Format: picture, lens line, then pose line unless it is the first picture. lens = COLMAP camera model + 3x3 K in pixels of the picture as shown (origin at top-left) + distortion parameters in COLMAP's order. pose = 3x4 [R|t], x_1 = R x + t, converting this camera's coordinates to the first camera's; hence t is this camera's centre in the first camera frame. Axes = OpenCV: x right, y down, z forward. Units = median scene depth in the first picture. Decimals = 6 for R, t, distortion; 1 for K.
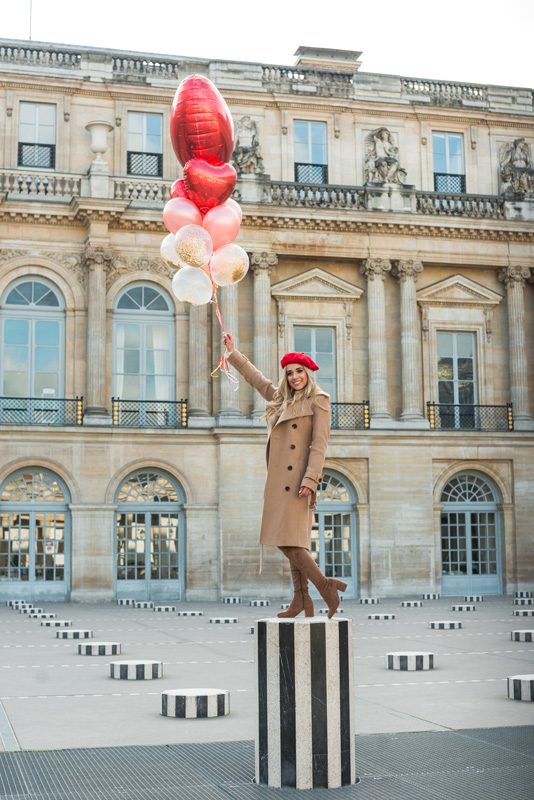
lens RADIAL K [[1214.6, 0, 267.0], [0, 1214.6, 400.0], [0, 0, 1]] dist [-0.001839, -0.067879]
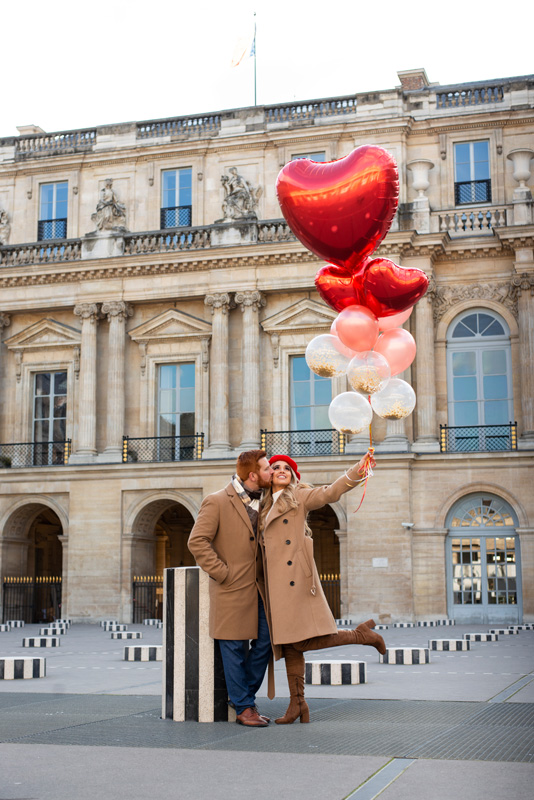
lens RADIAL K [[1178.4, 0, 266.9], [0, 1178.4, 378.0], [0, 0, 1]] dist [0.026422, 0.104294]
pose [[0.854153, -0.084999, -0.513029, 0.250699], [0.064432, 0.996248, -0.057785, 0.006193], [0.516015, 0.016302, 0.856424, 0.065149]]
